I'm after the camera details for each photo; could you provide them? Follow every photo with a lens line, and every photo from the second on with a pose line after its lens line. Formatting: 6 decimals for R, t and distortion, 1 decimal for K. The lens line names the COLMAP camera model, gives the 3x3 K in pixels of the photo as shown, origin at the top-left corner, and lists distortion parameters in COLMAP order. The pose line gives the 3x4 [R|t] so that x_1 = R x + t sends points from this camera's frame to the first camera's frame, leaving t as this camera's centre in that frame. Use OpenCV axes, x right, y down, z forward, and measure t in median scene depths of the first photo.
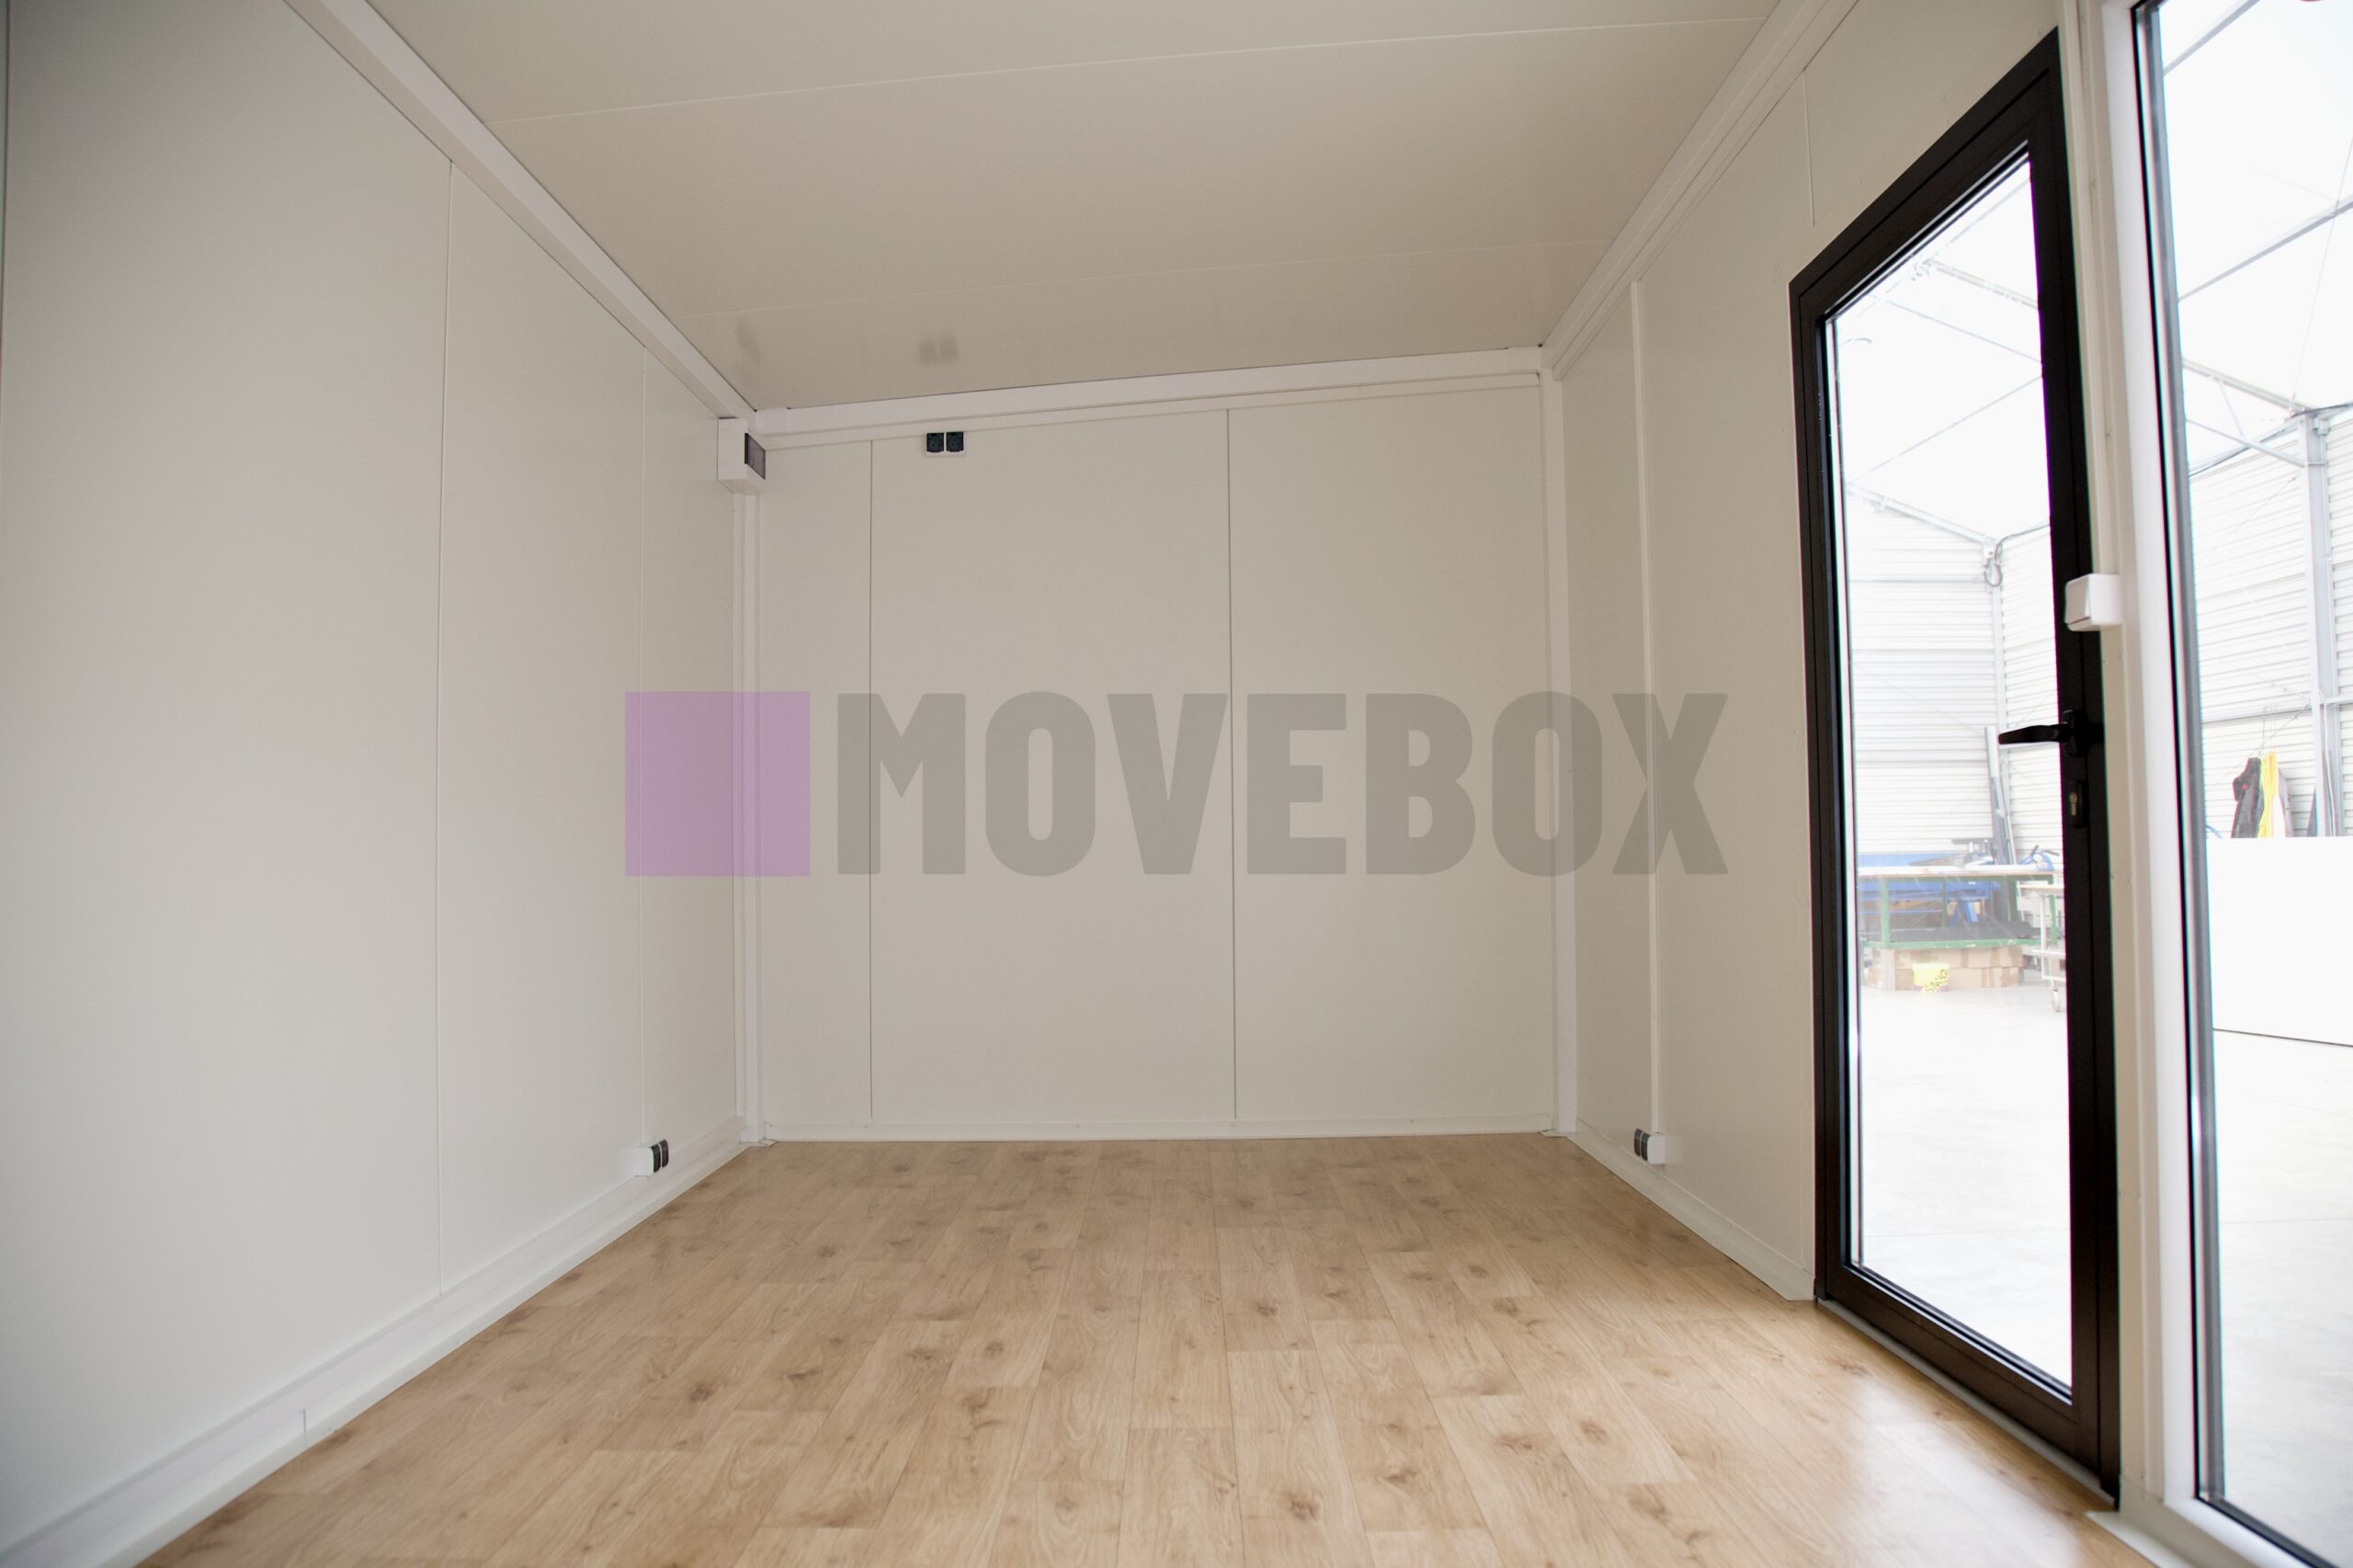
lens RADIAL K [[1588.5, 0, 1163.5], [0, 1588.5, 784.3], [0, 0, 1]] dist [-0.102172, 0.045777]
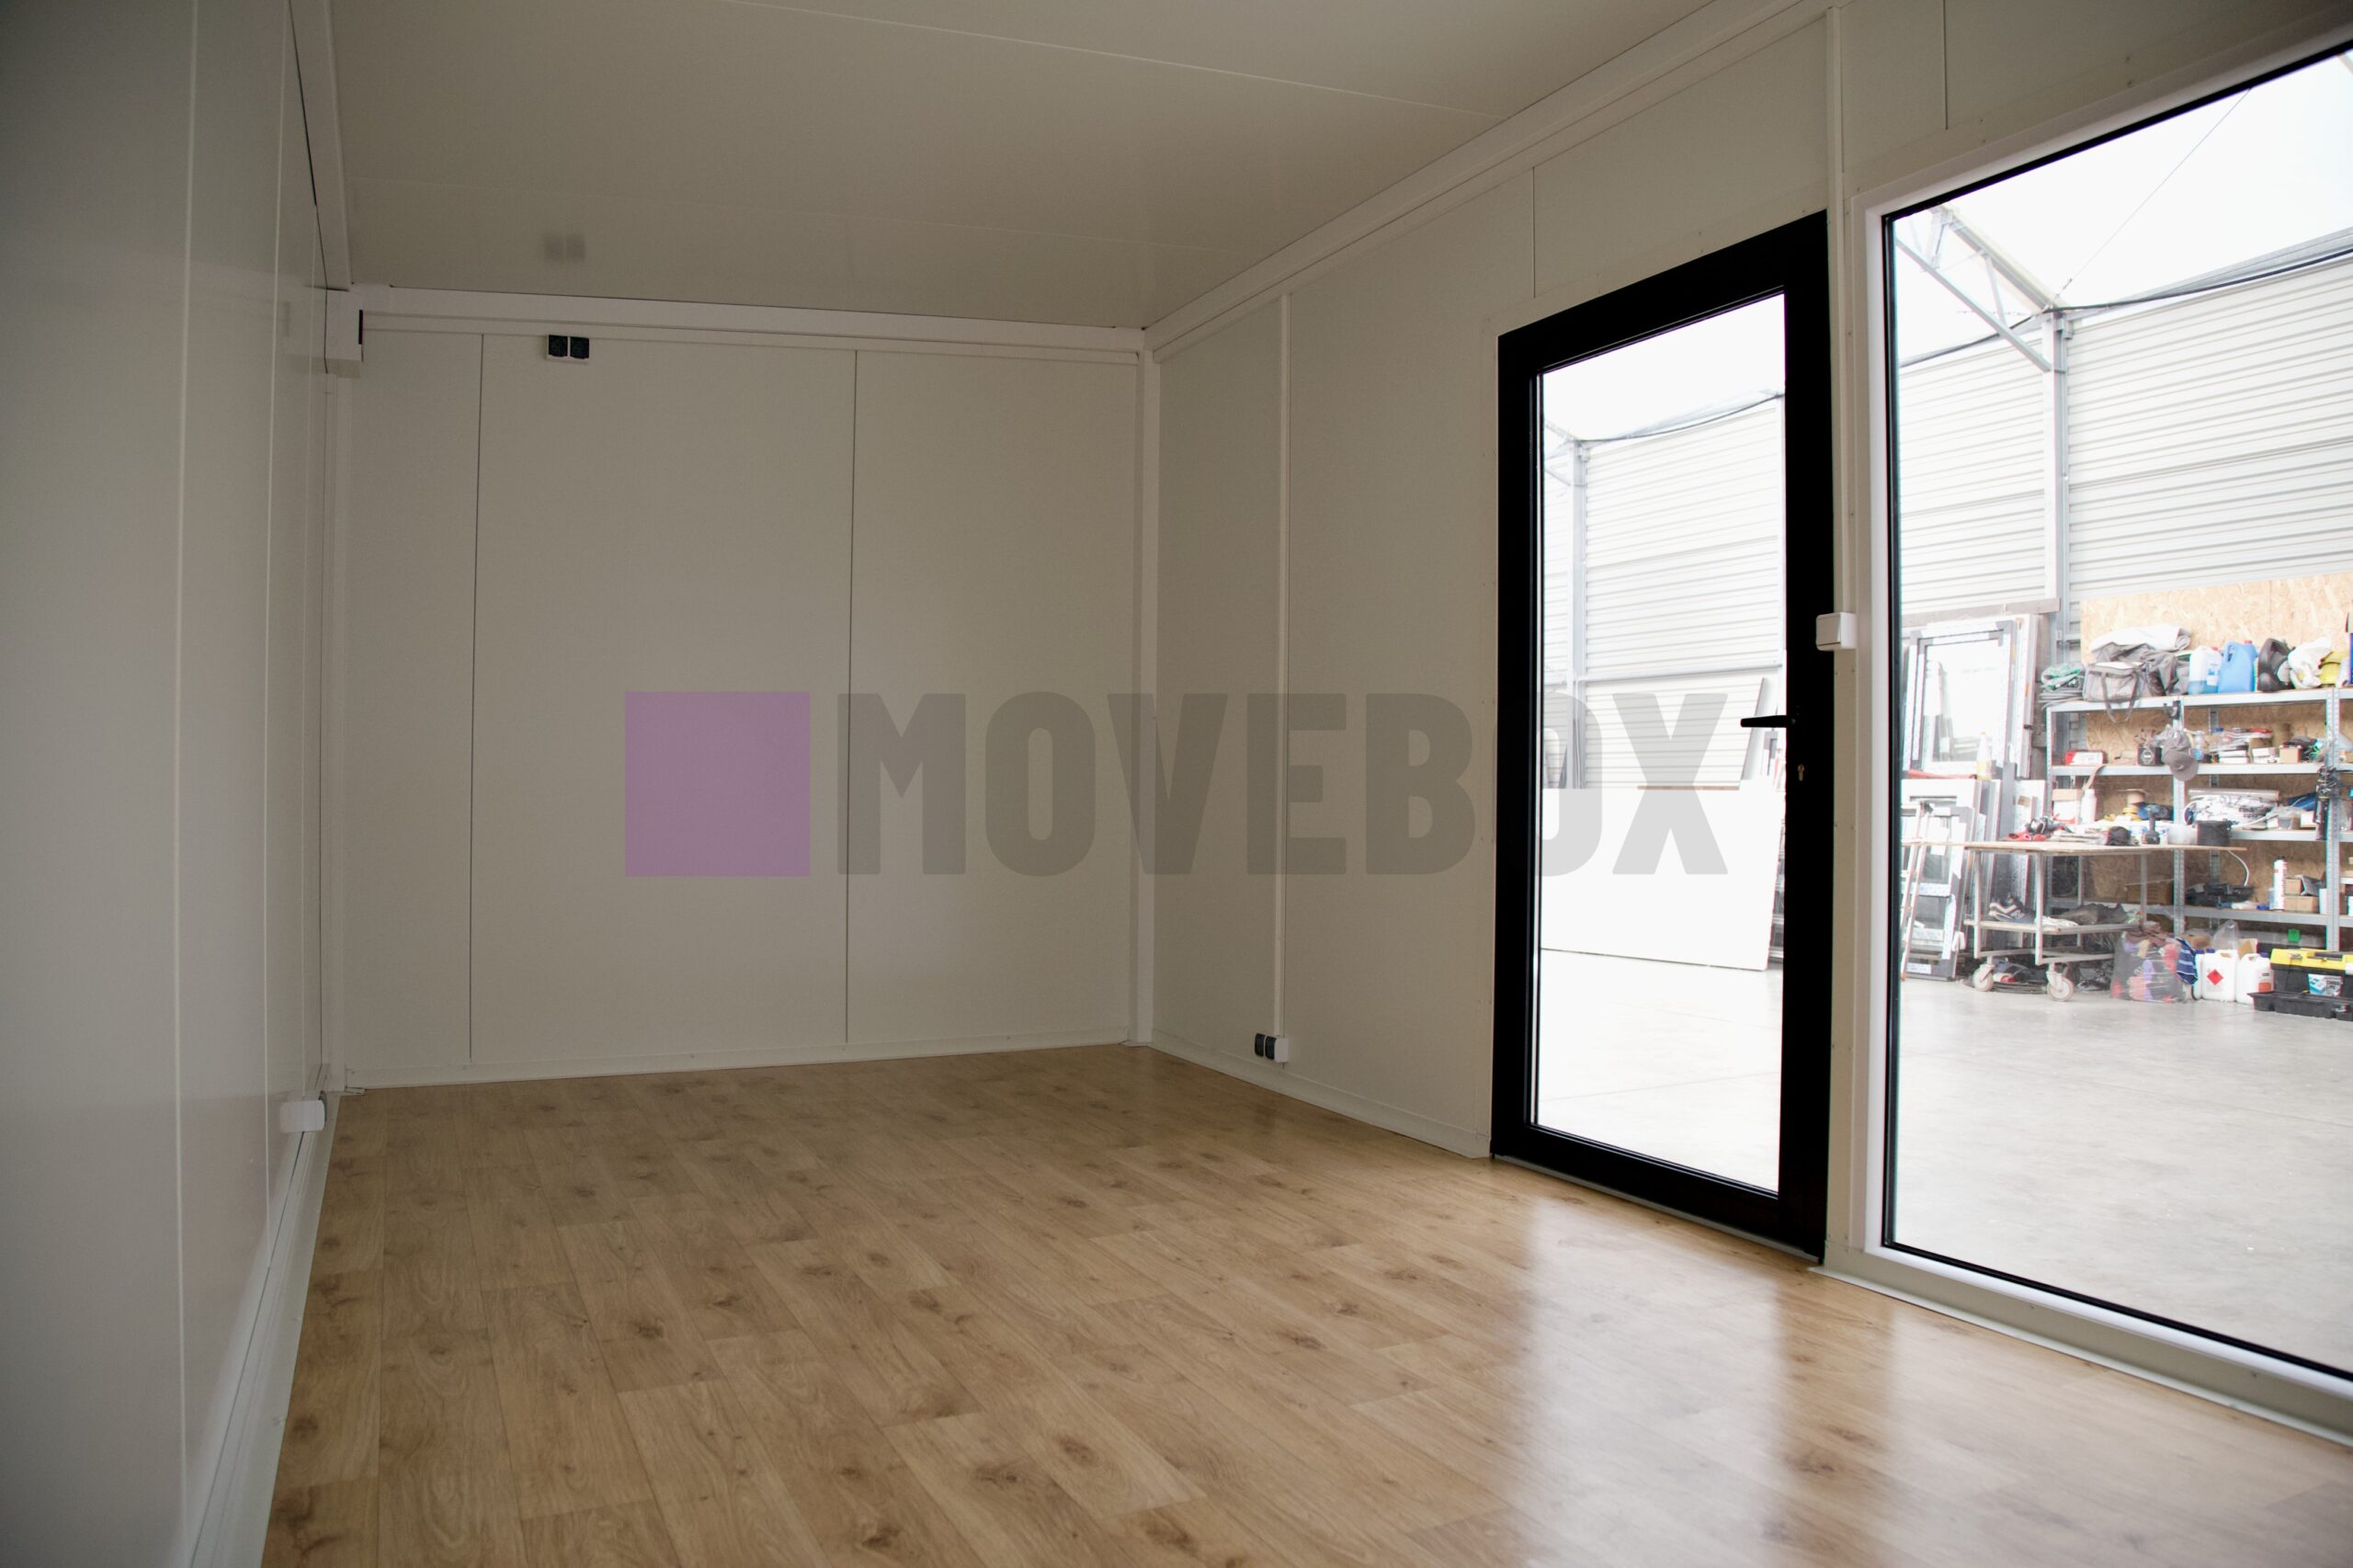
lens RADIAL K [[1588.5, 0, 1172.5], [0, 1588.5, 779.9], [0, 0, 1]] dist [-0.102172, 0.045777]
pose [[0.895278, 0.021439, 0.444992, -0.442549], [-0.039842, 0.998692, 0.032041, -0.002781], [-0.443723, -0.046415, 0.894961, -0.016173]]
